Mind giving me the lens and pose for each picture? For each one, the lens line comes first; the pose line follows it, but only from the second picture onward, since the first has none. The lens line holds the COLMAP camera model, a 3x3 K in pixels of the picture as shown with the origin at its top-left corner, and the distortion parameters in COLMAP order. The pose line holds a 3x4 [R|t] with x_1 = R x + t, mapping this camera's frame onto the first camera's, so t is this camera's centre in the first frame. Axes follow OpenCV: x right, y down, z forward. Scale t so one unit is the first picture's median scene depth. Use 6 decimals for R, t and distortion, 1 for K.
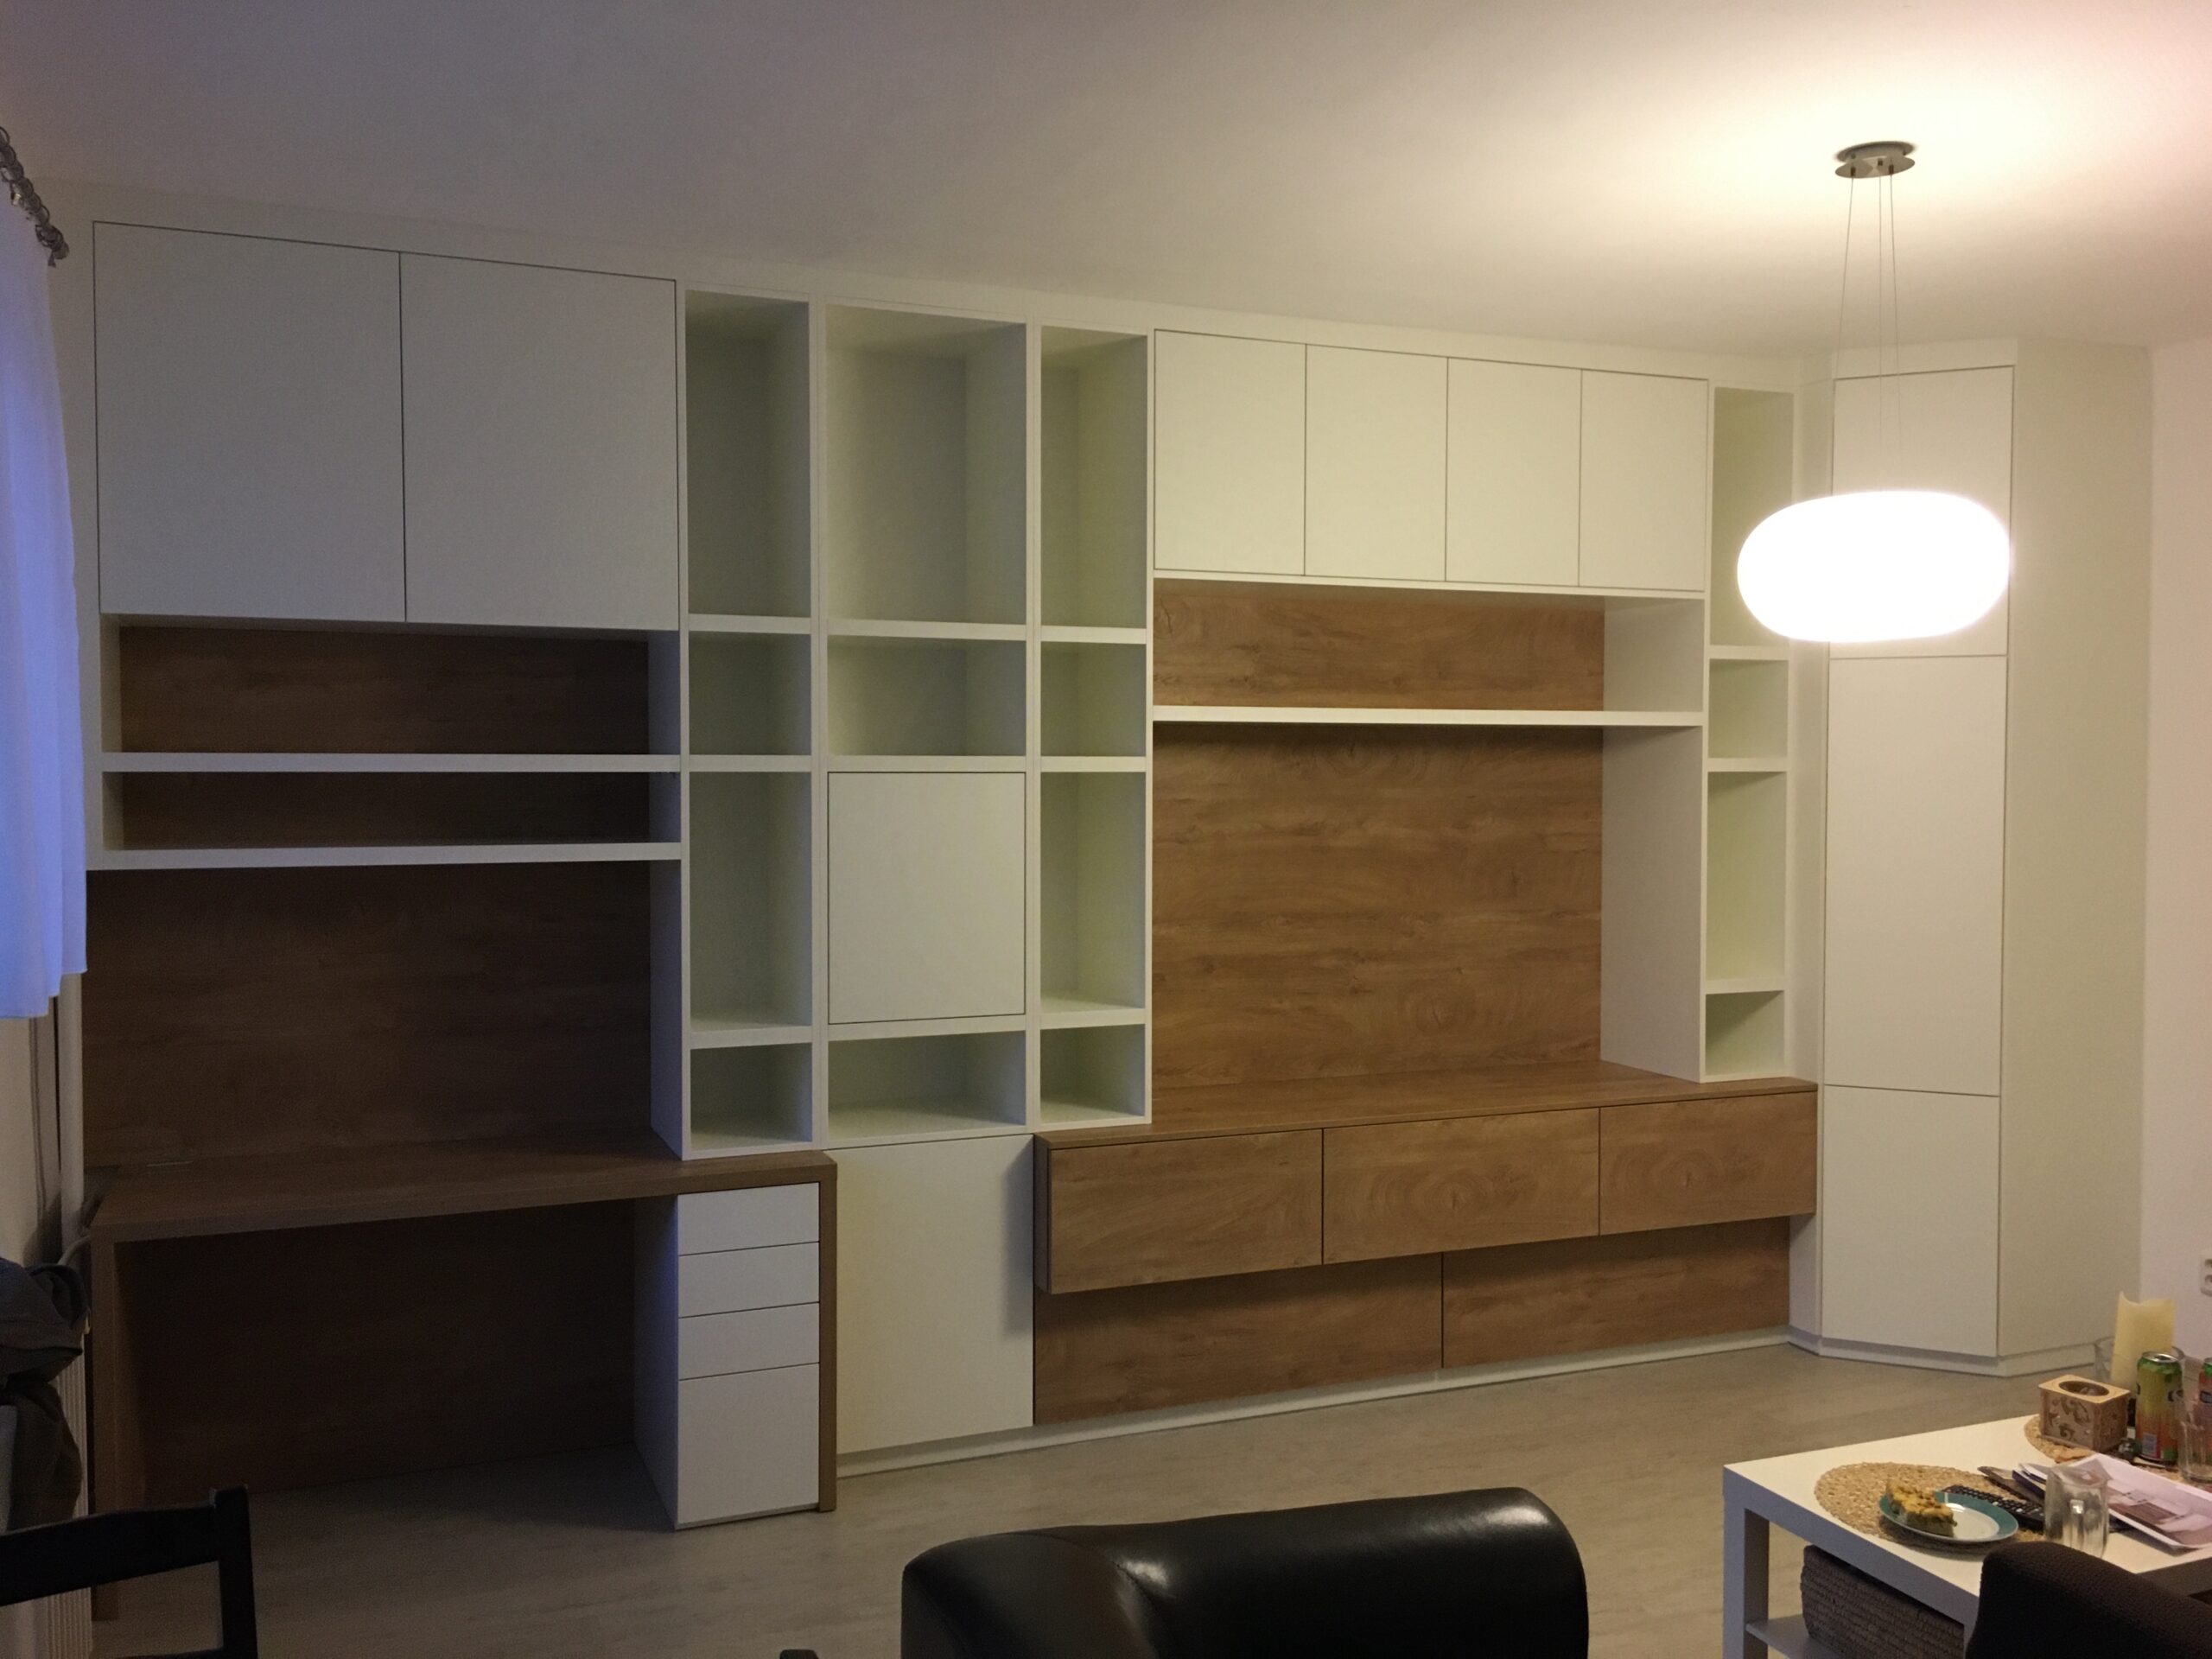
lens RADIAL K [[1882.2, 0, 1105.0], [0, 1882.2, 827.9], [0, 0, 1]] dist [0.056394, -0.036757]
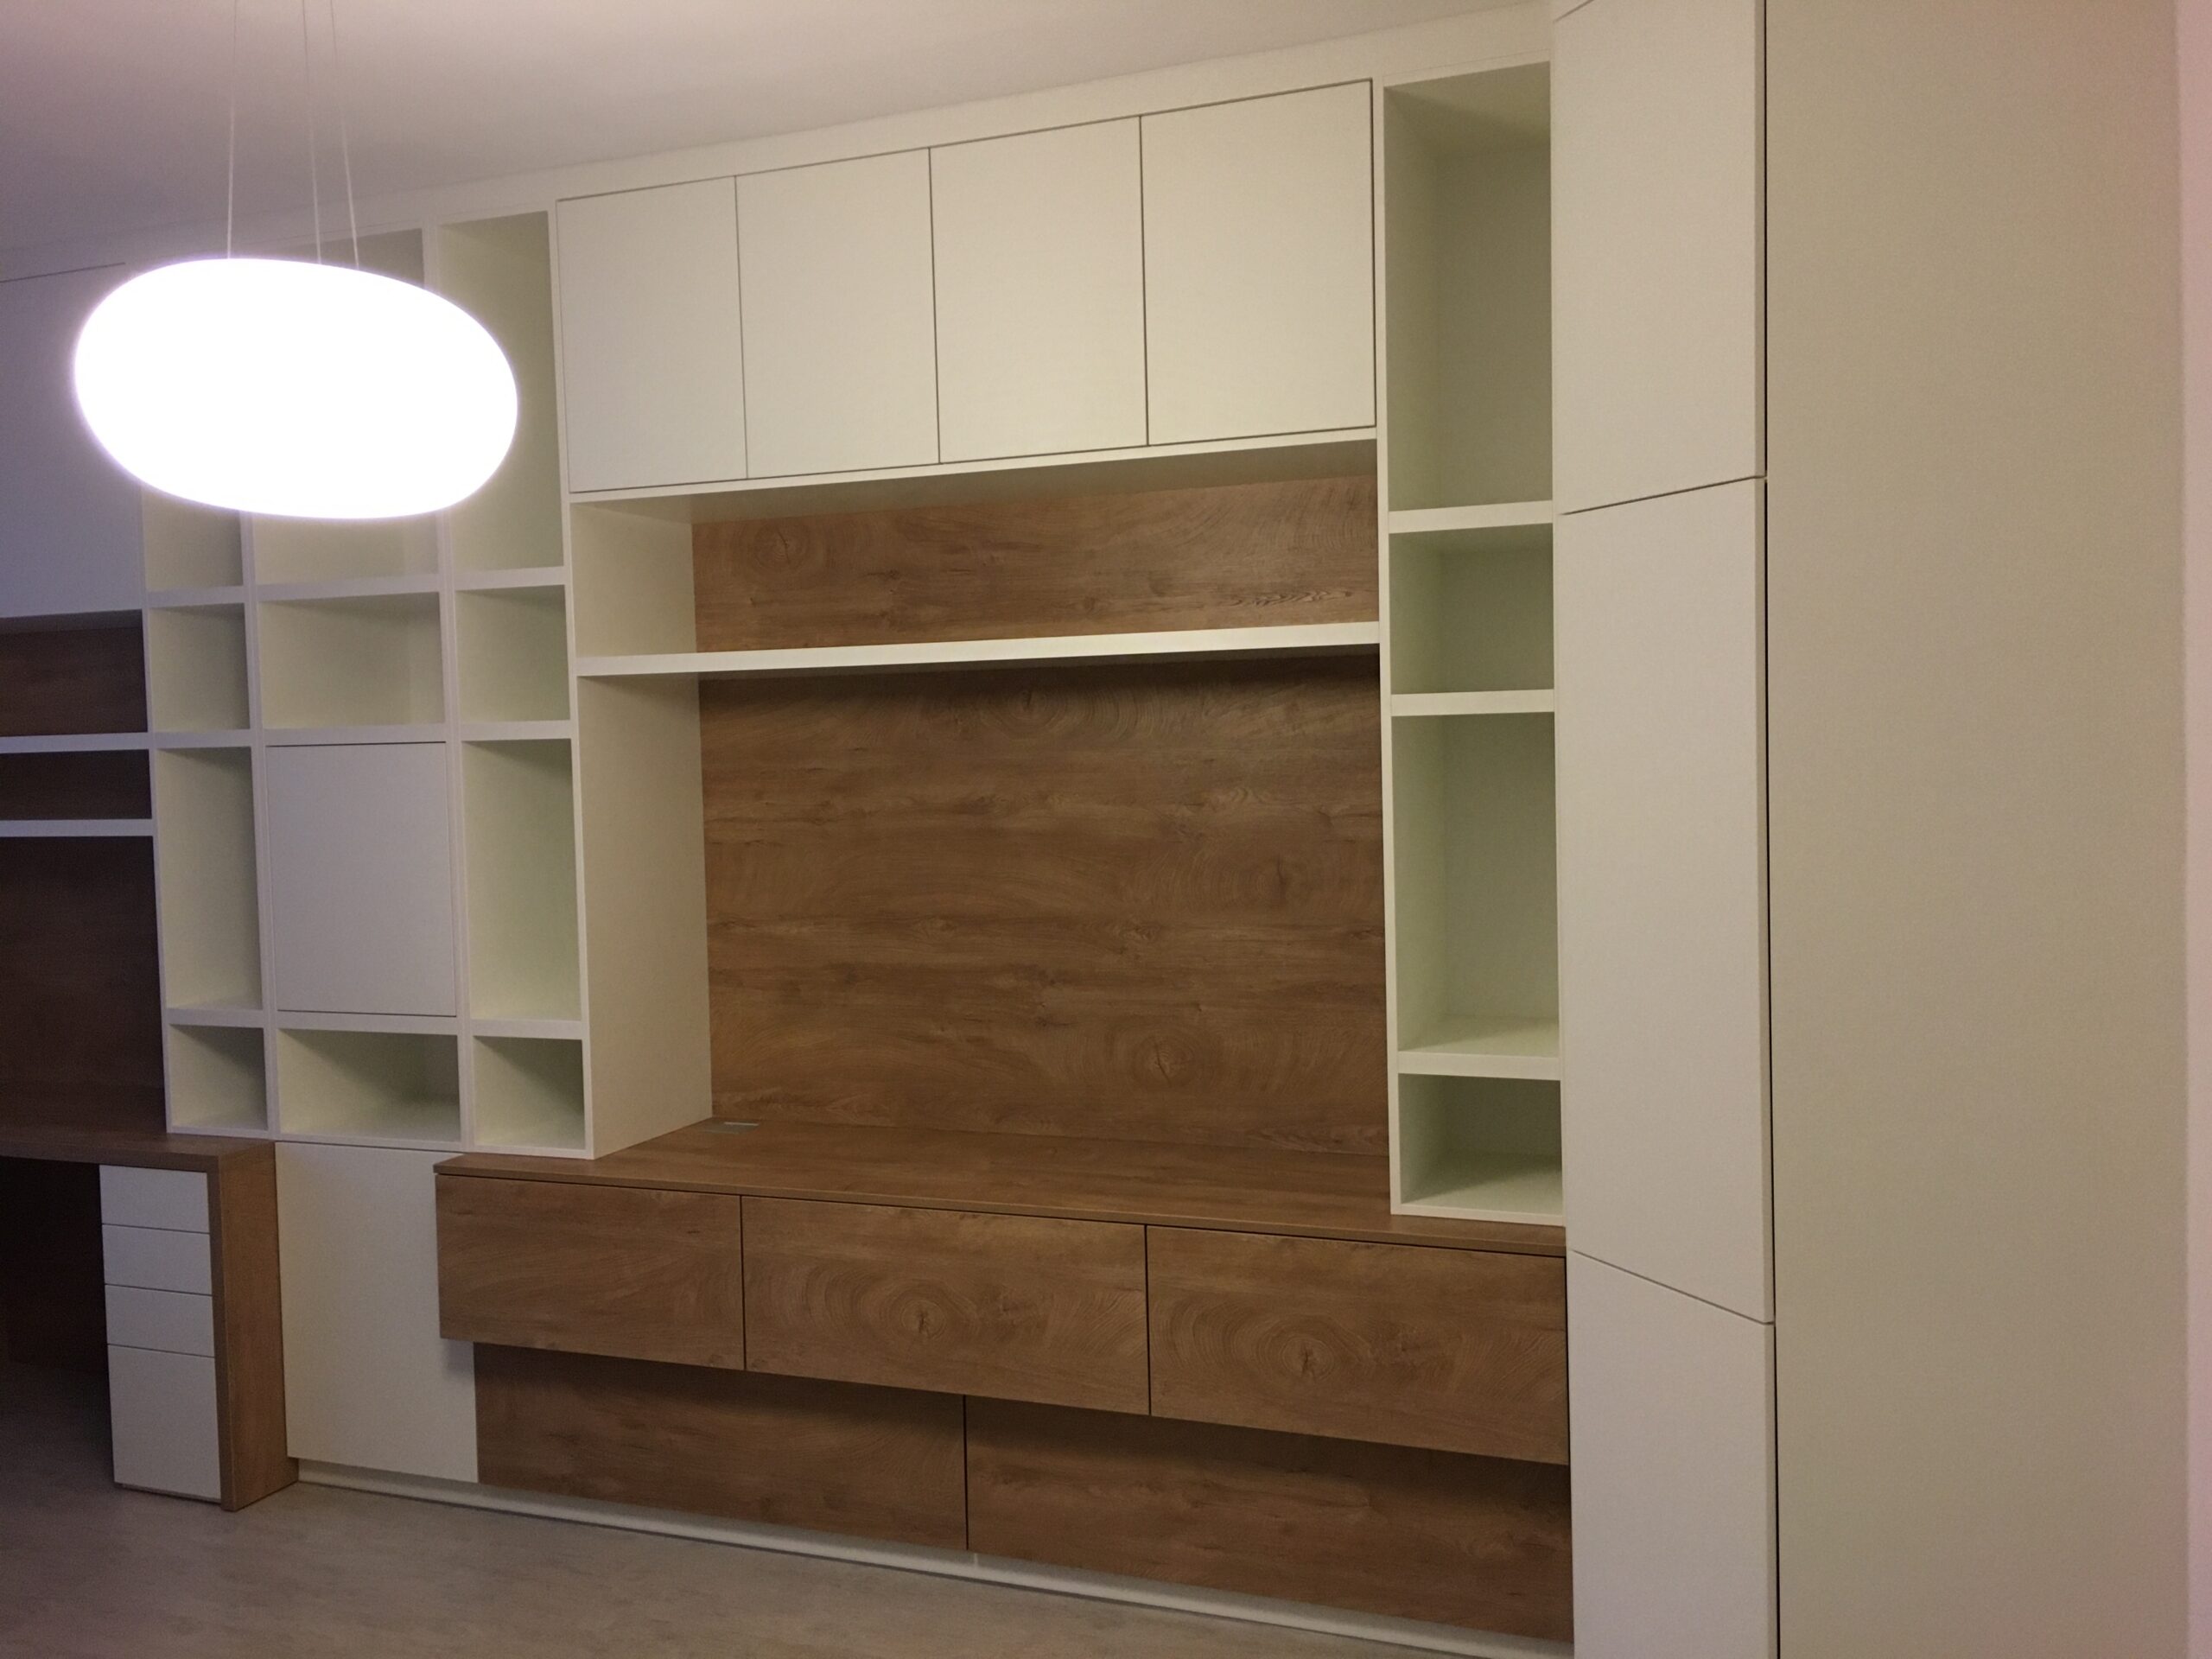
lens RADIAL K [[1882.2, 0, 1108.2], [0, 1882.2, 829.6], [0, 0, 1]] dist [0.056394, -0.036757]
pose [[0.731701, 0.013049, -0.681501, 0.686879], [0.000681, 0.999802, 0.019874, -0.005006], [0.681626, -0.015005, 0.731547, 0.492930]]
